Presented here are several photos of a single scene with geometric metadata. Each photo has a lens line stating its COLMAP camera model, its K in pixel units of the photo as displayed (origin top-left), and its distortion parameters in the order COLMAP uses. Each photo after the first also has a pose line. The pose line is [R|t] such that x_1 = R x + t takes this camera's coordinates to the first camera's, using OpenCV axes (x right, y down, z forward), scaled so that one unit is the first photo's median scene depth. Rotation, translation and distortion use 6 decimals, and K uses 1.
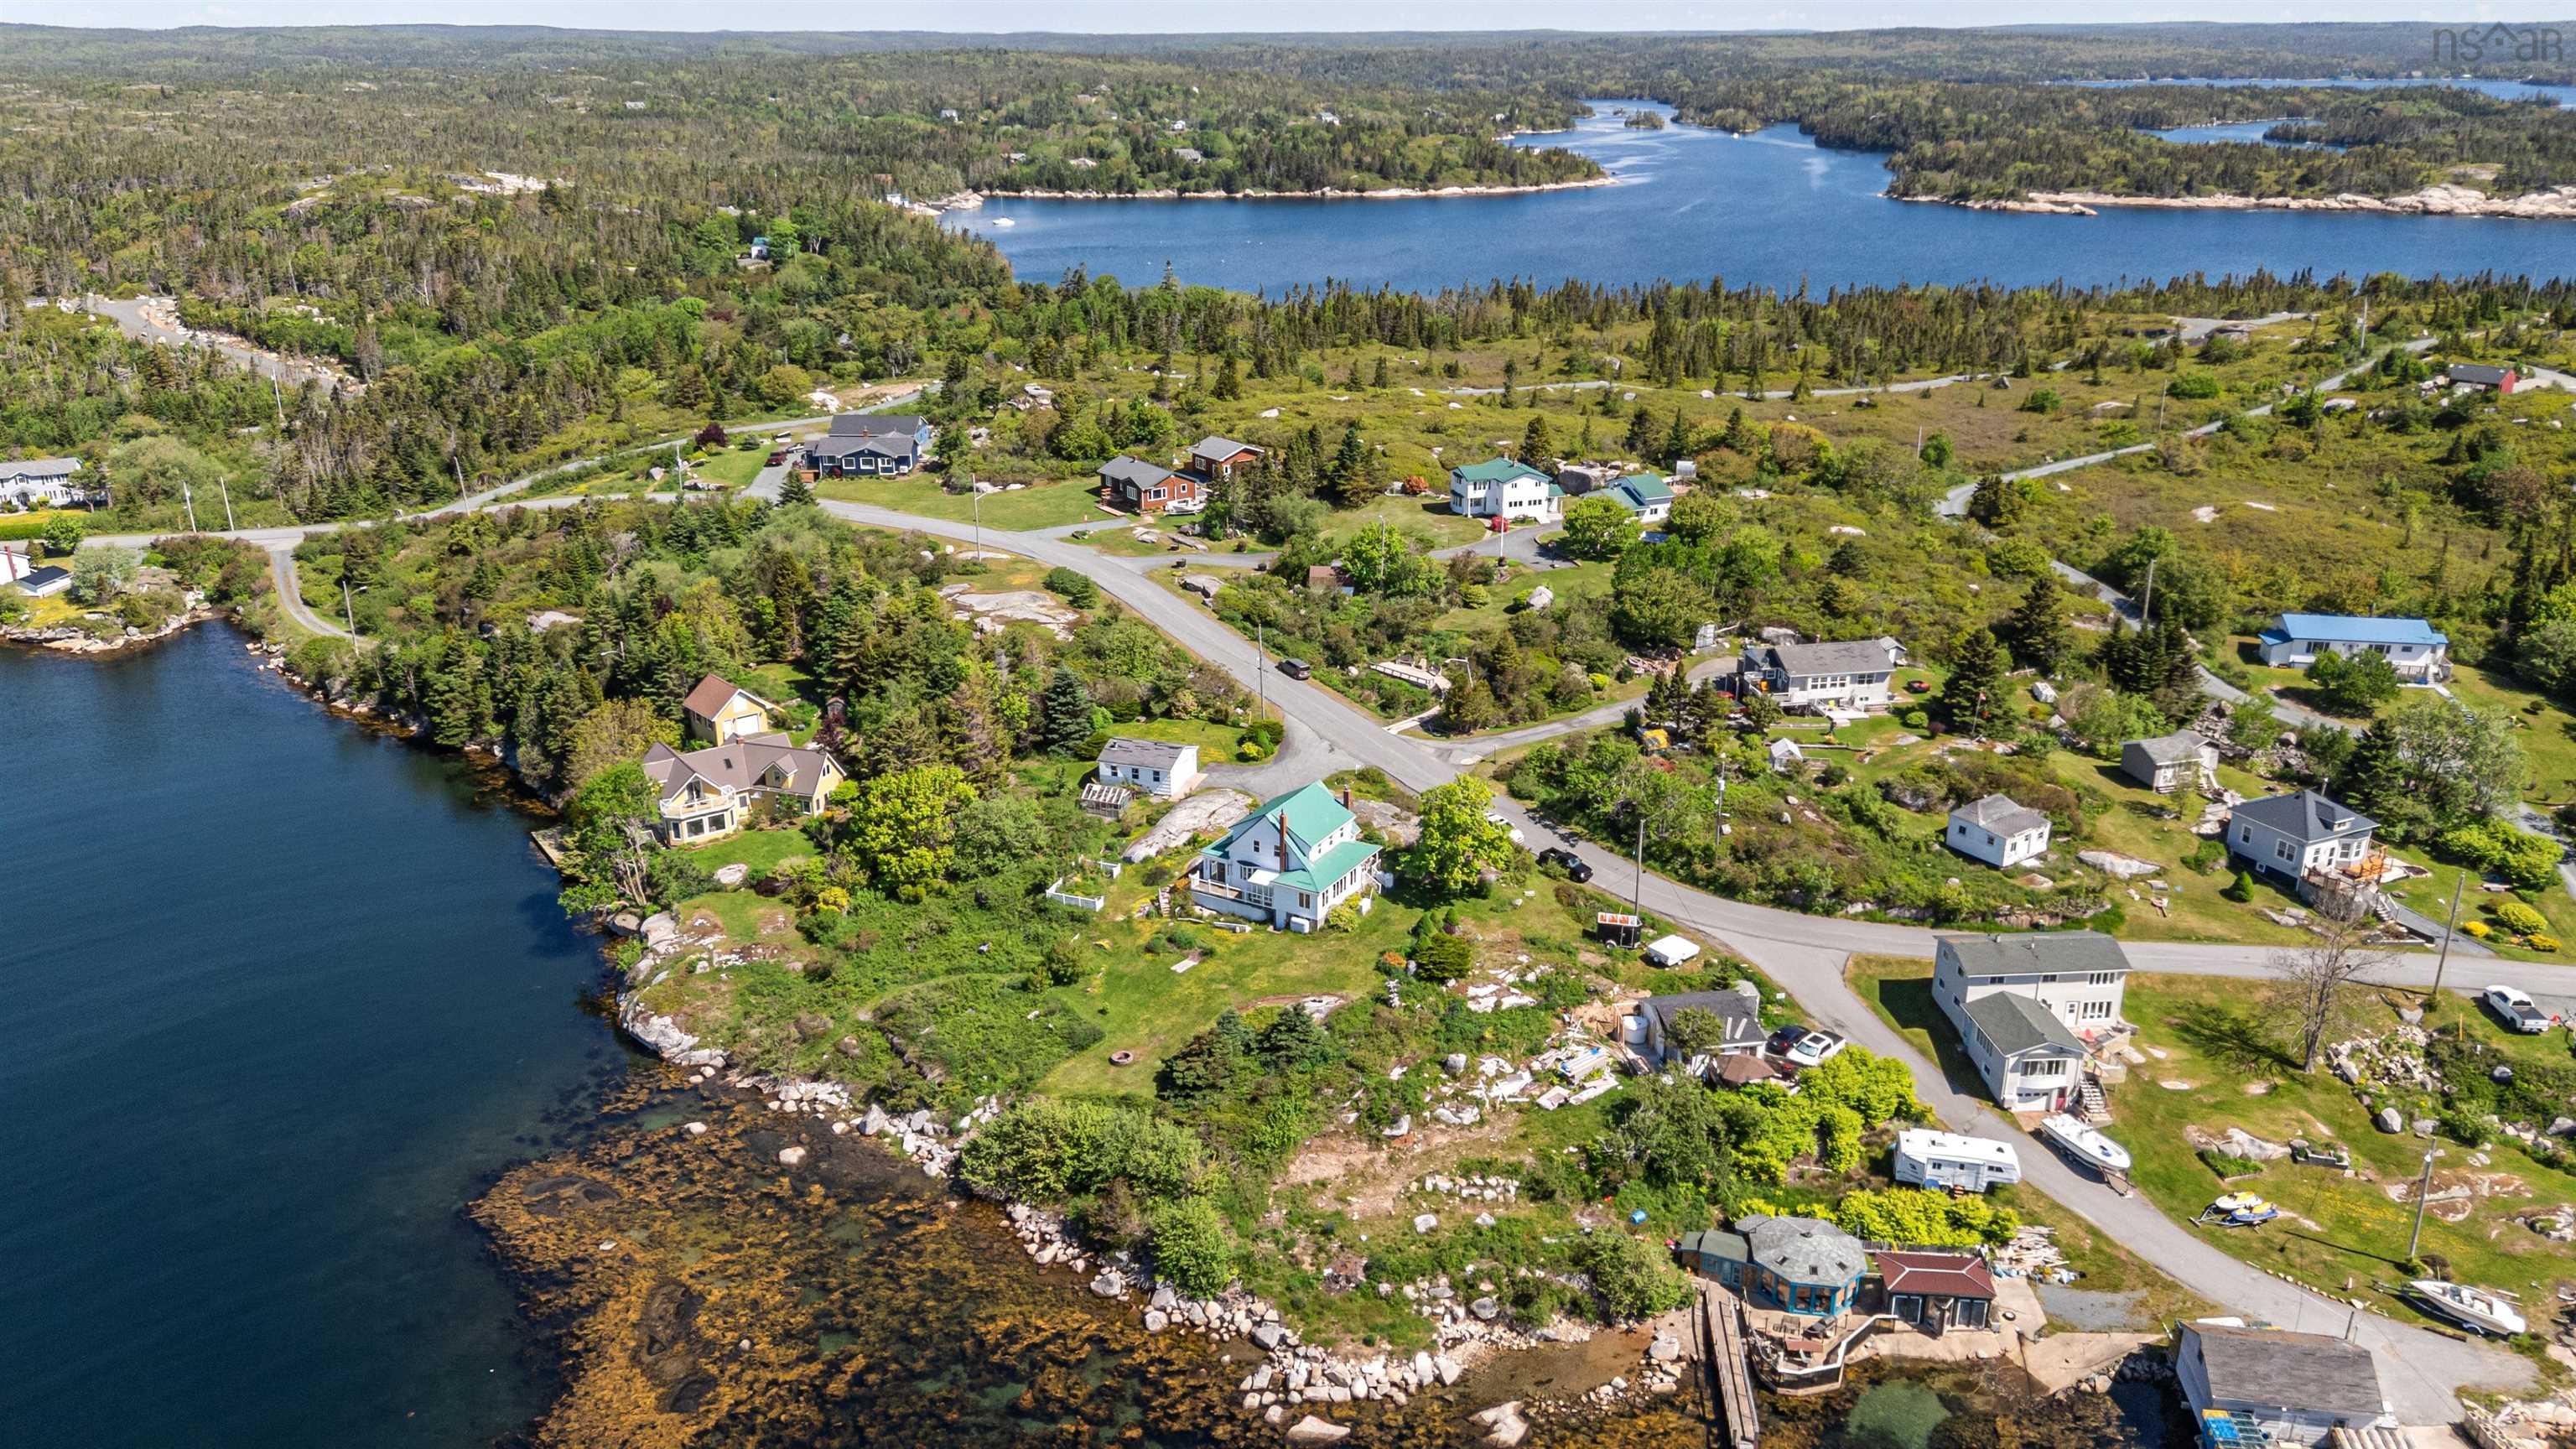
lens RADIAL K [[1916.3, 0, 1288.0], [0, 1916.3, 724.5], [0, 0, 1]] dist [0.099660, -0.097161]
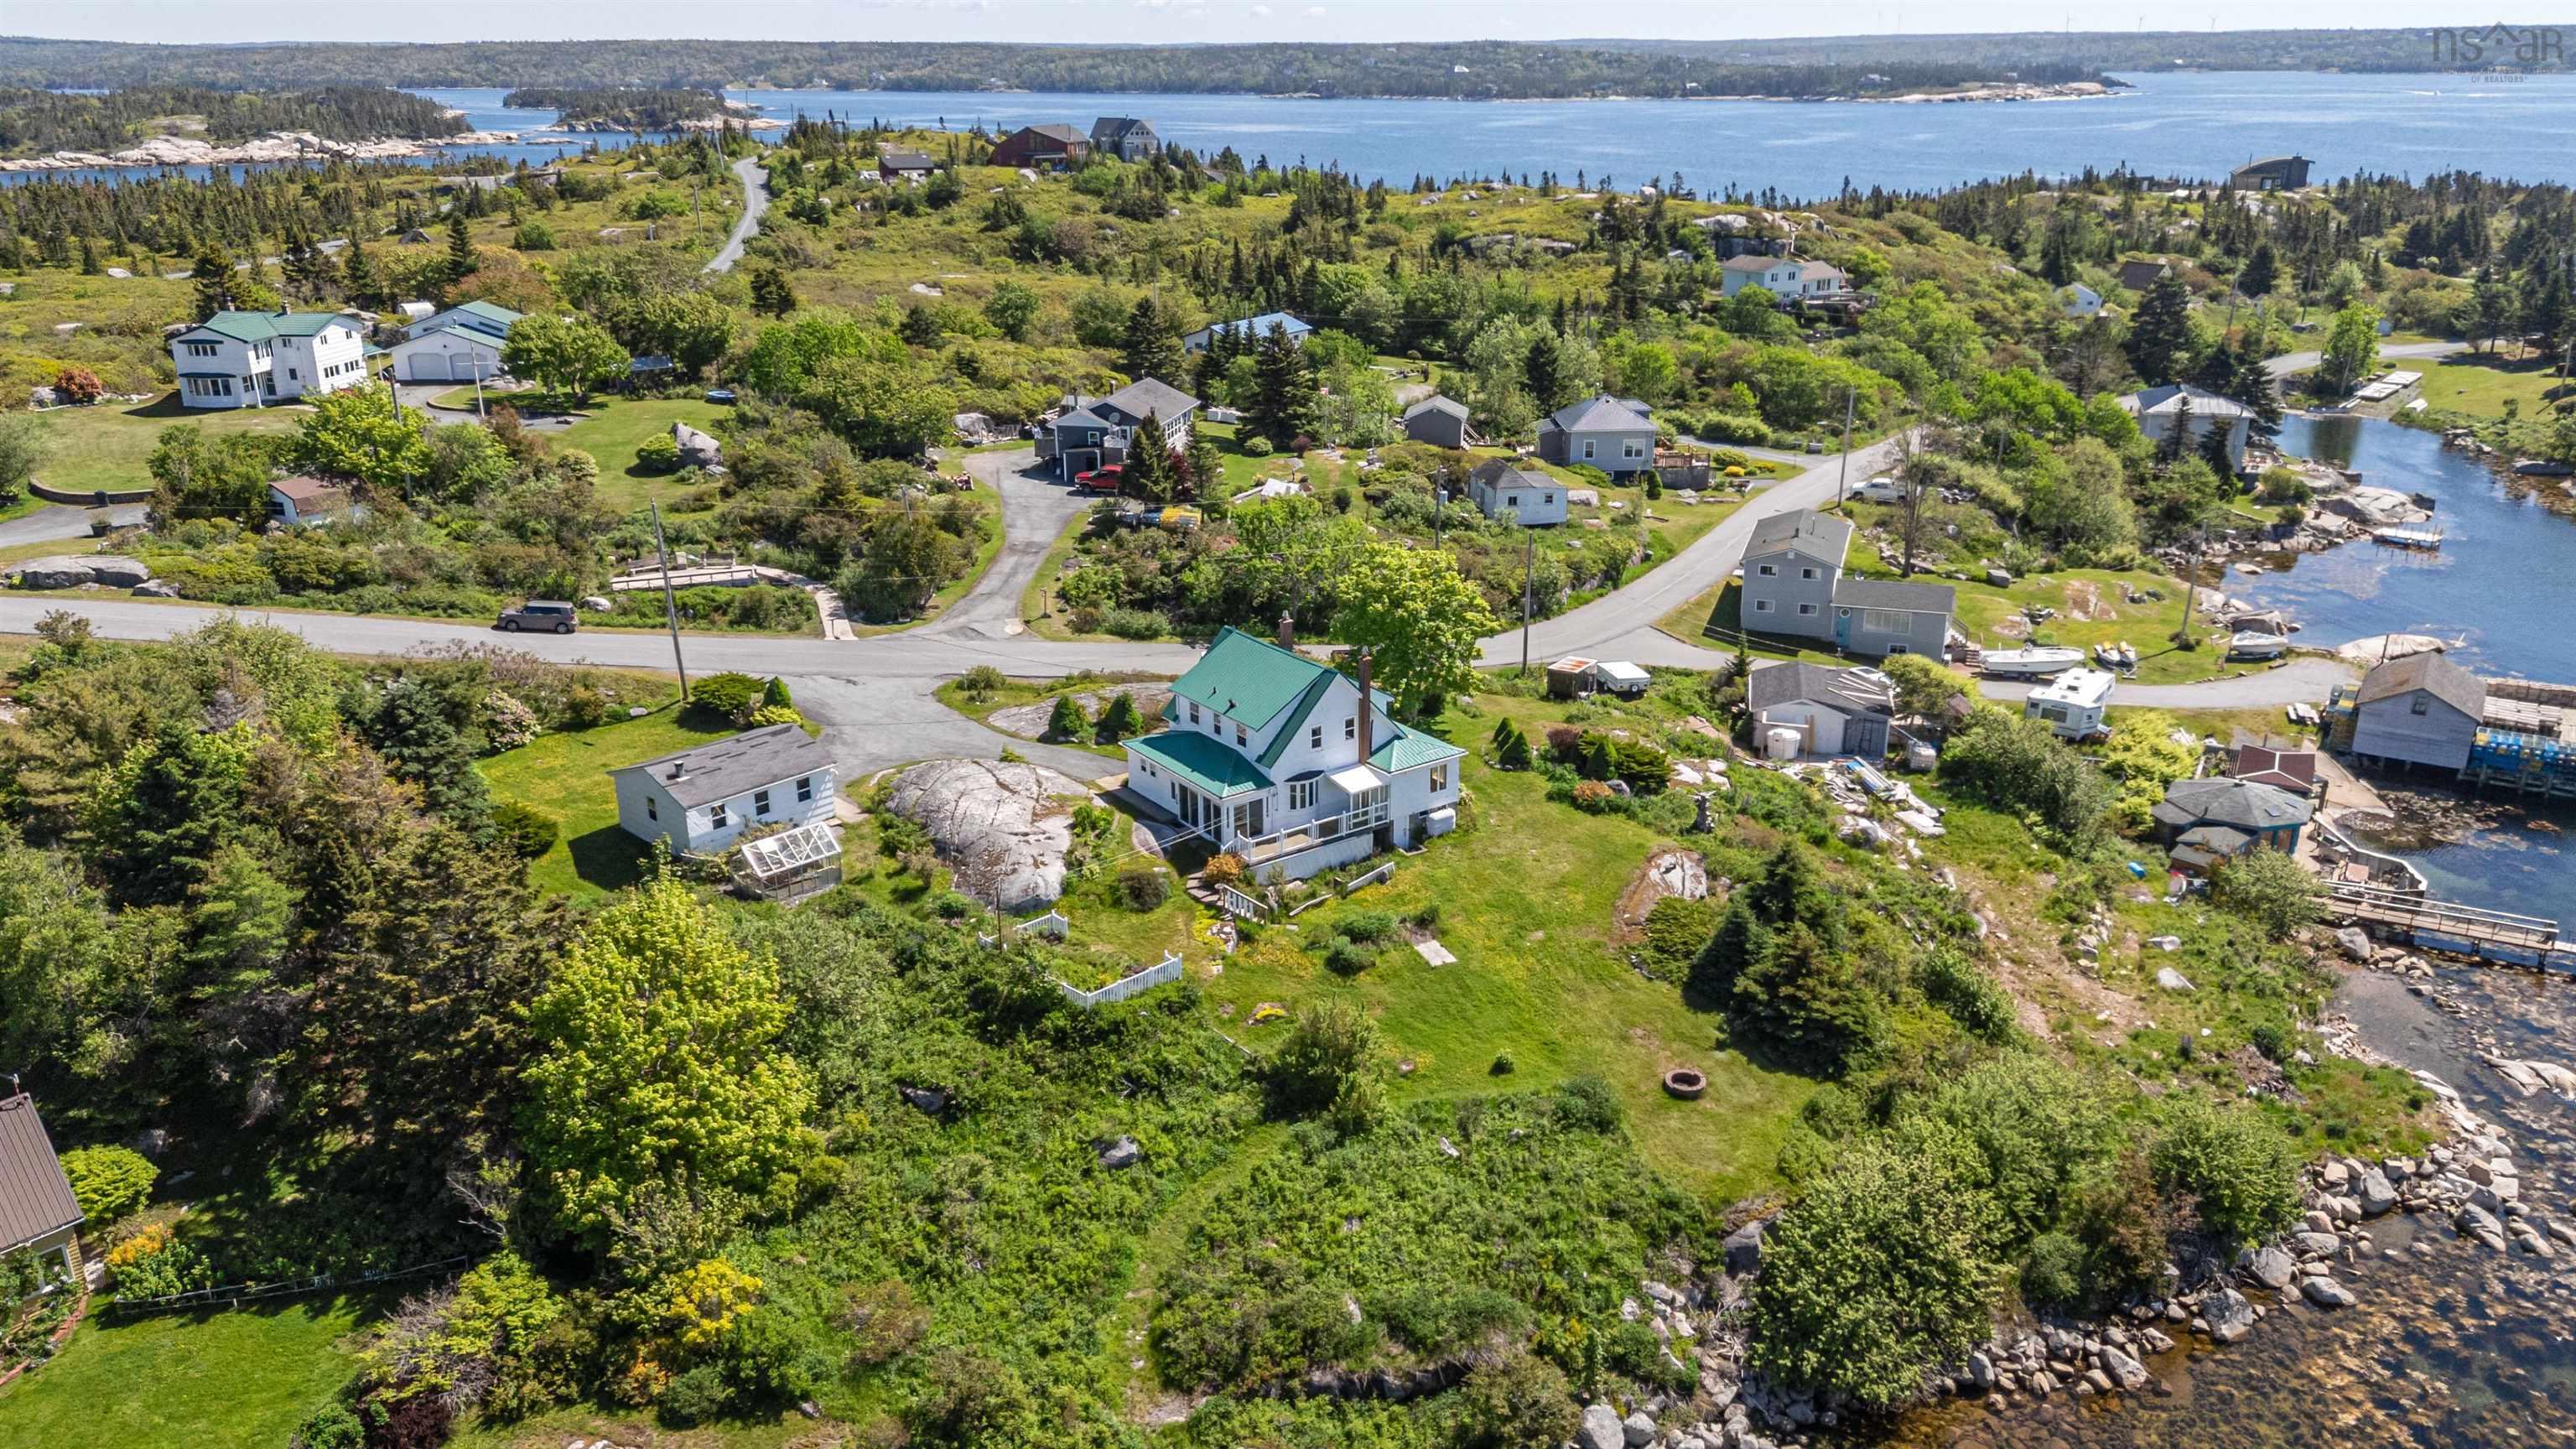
lens RADIAL K [[1889.0, 0, 1300.3], [0, 1889.0, 764.3], [0, 0, 1]] dist [0.086226, -0.086774]
pose [[0.383954, -0.322058, 0.865366, -0.467649], [0.318403, 0.925896, 0.203313, -0.039852], [-0.866717, 0.197473, 0.458046, 0.712407]]
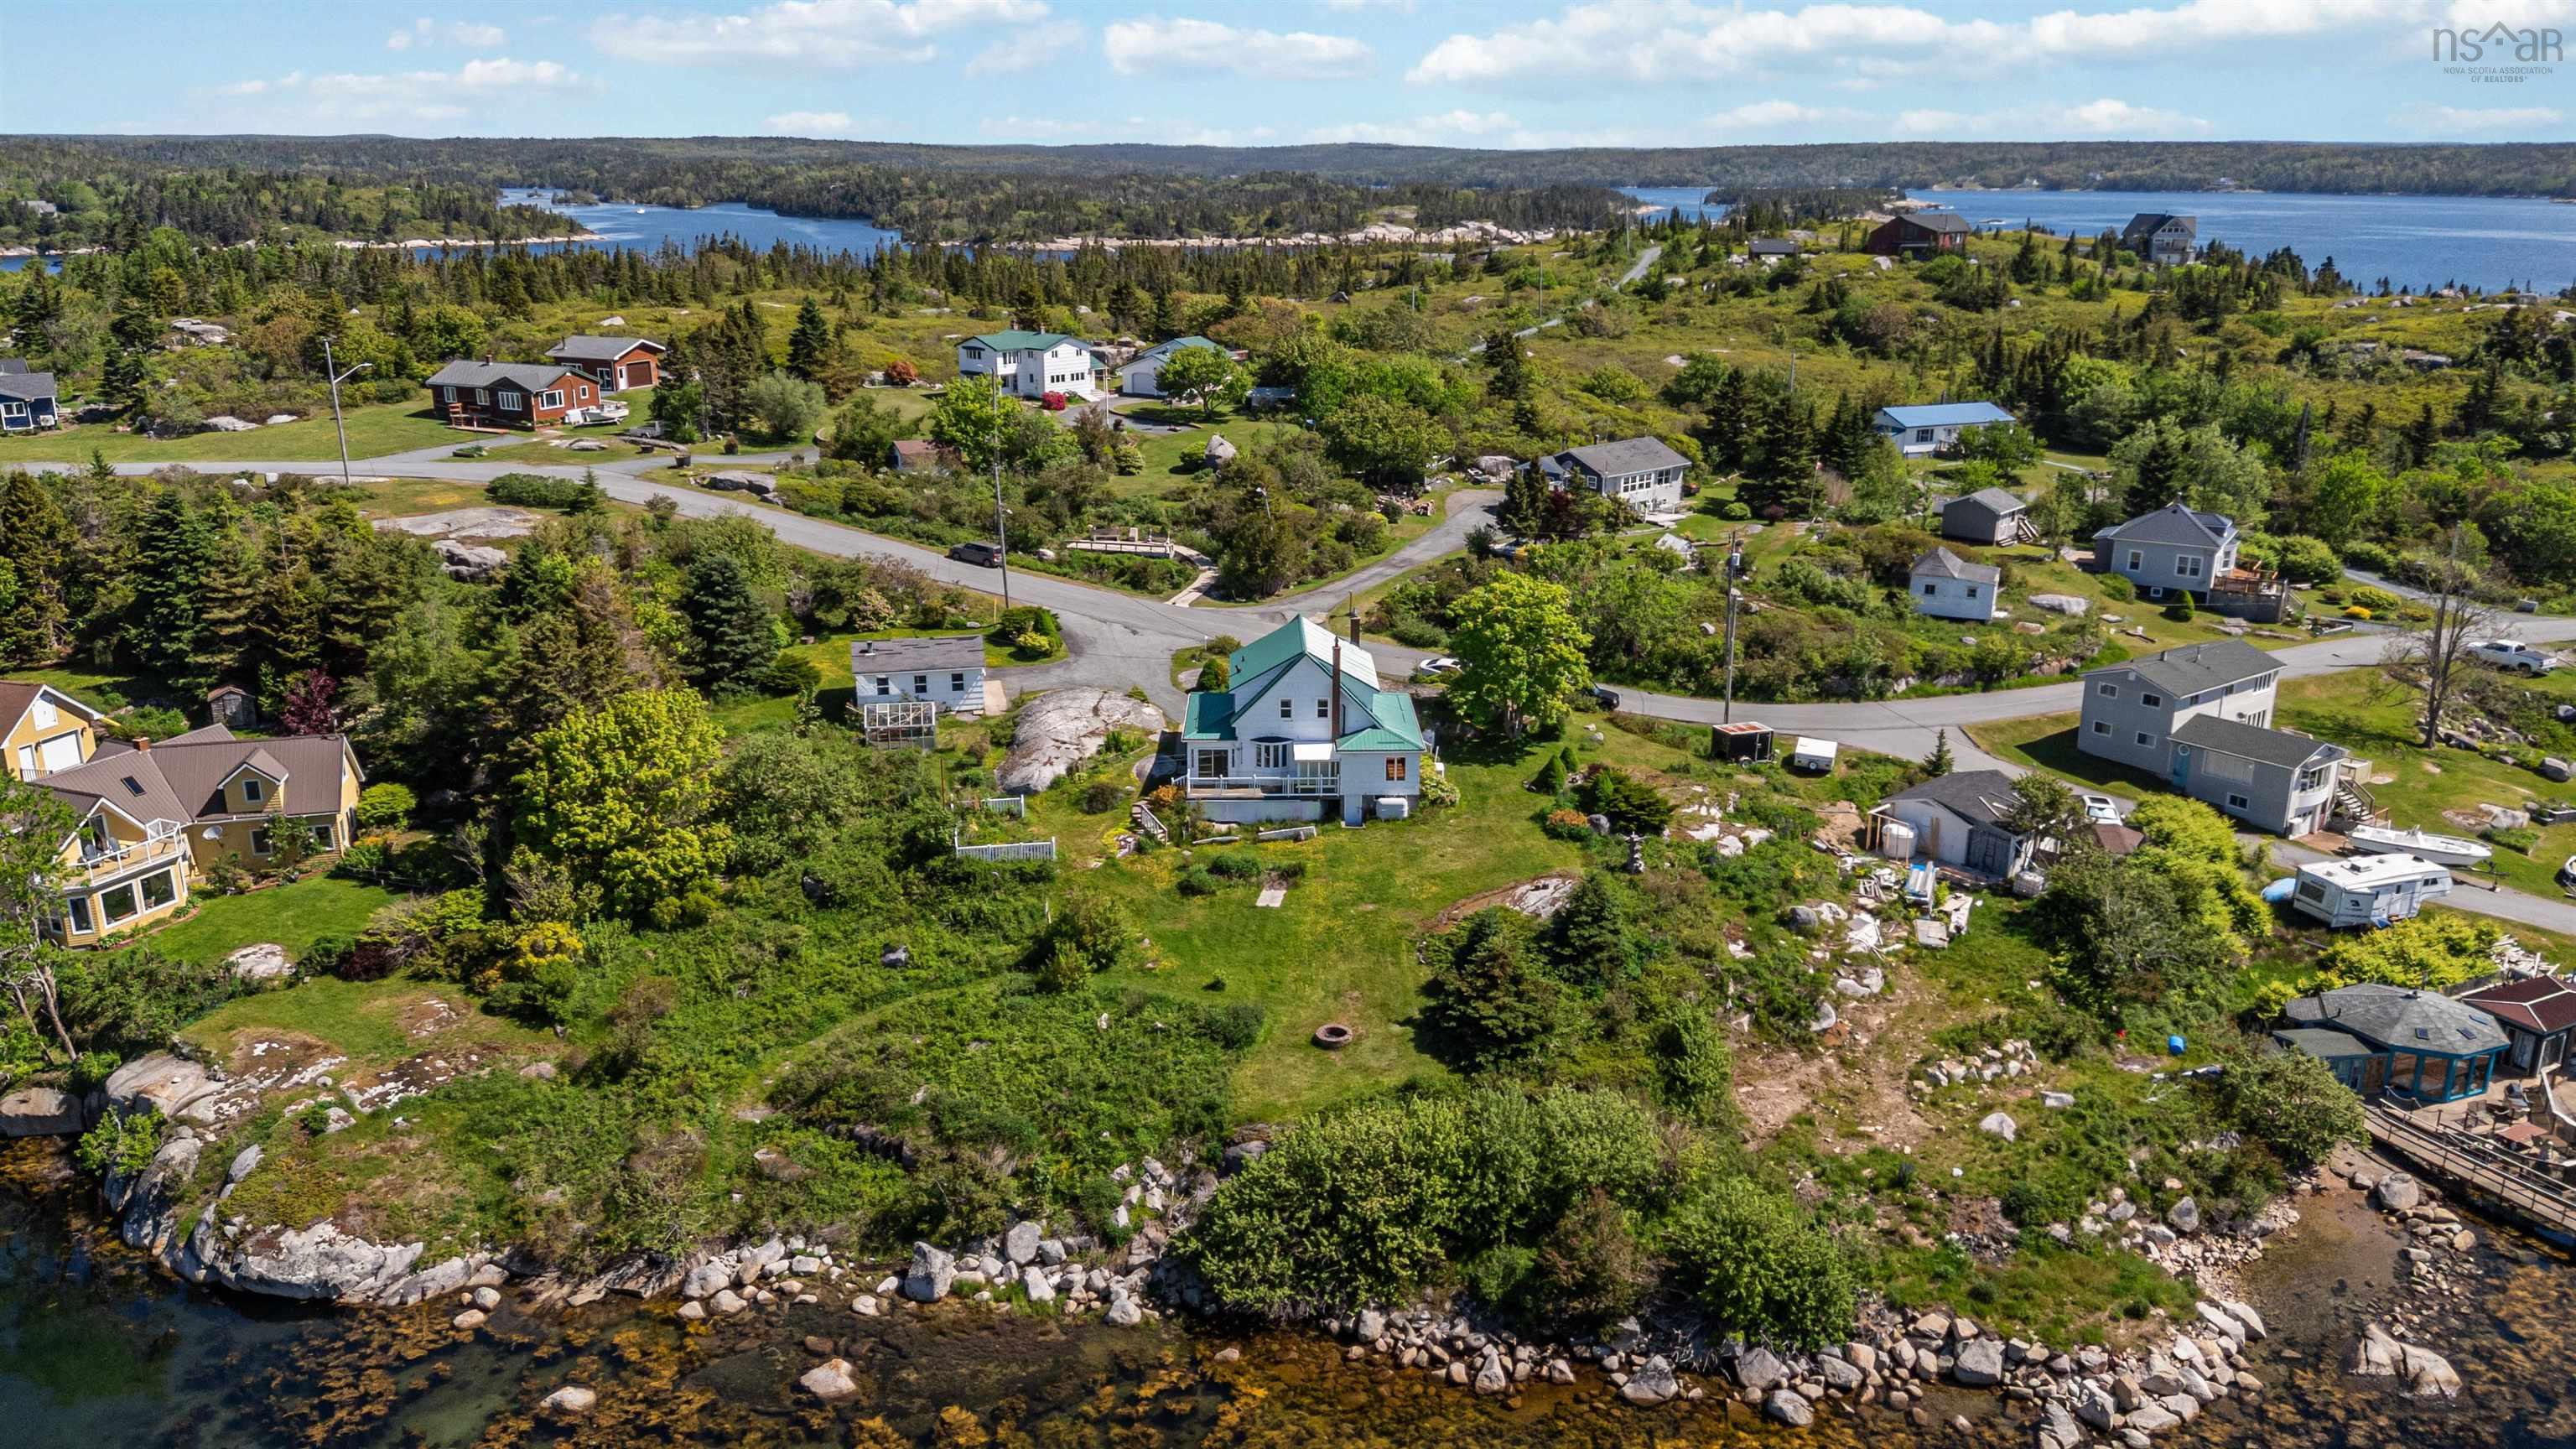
lens RADIAL K [[1889.0, 0, 1300.3], [0, 1889.0, 764.3], [0, 0, 1]] dist [0.086226, -0.086774]
pose [[0.843942, -0.157149, 0.512899, -0.320369], [0.176431, 0.984249, 0.011261, 0.071501], [-0.506590, 0.080988, 0.858375, 0.431352]]
